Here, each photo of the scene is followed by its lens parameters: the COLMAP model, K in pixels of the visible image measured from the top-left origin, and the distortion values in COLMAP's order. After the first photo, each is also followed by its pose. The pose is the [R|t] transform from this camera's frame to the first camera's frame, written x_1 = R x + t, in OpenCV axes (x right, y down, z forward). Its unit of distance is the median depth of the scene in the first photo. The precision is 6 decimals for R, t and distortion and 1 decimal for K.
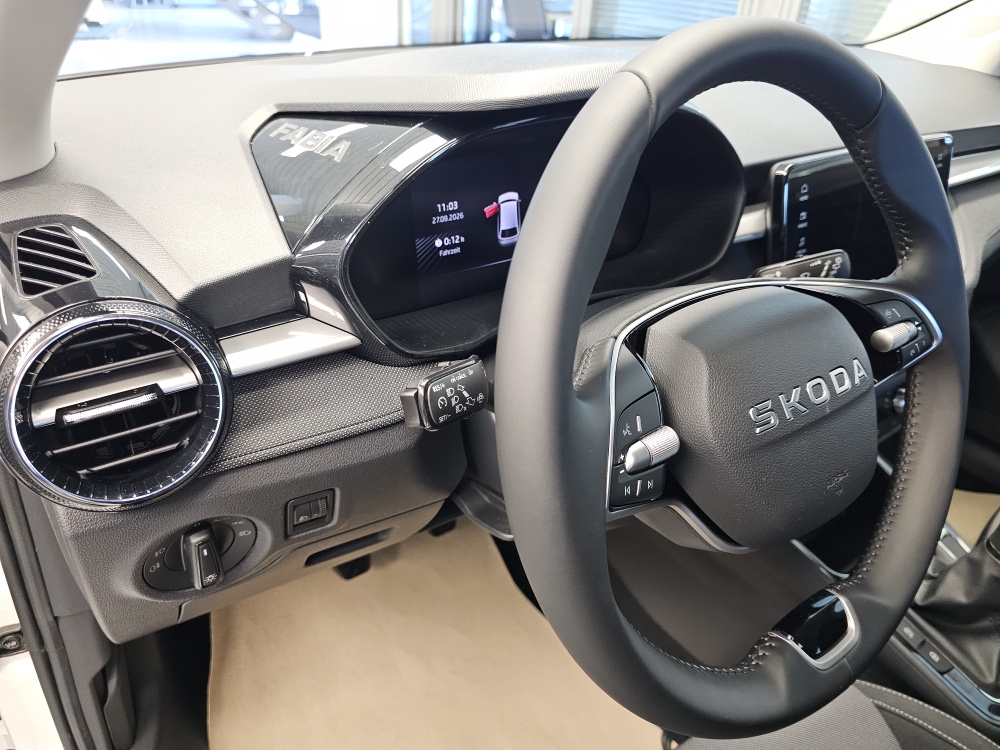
lens RADIAL K [[679.8, 0, 500.0], [0, 679.8, 375.0], [0, 0, 1]] dist [0.002908, 0.001821]
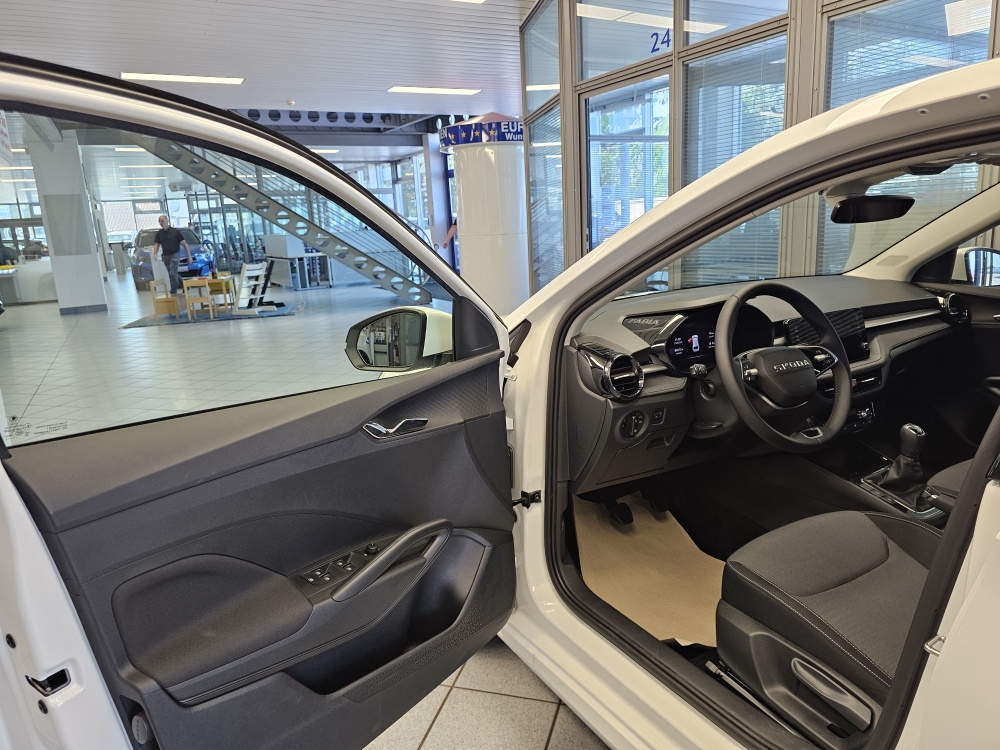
lens RADIAL K [[679.8, 0, 500.0], [0, 679.8, 375.0], [0, 0, 1]] dist [0.002908, 0.001821]
pose [[0.989535, -0.081435, -0.119117, -0.627467], [0.038220, 0.943960, -0.327841, 1.090450], [0.139139, 0.319857, 0.937194, -2.433283]]
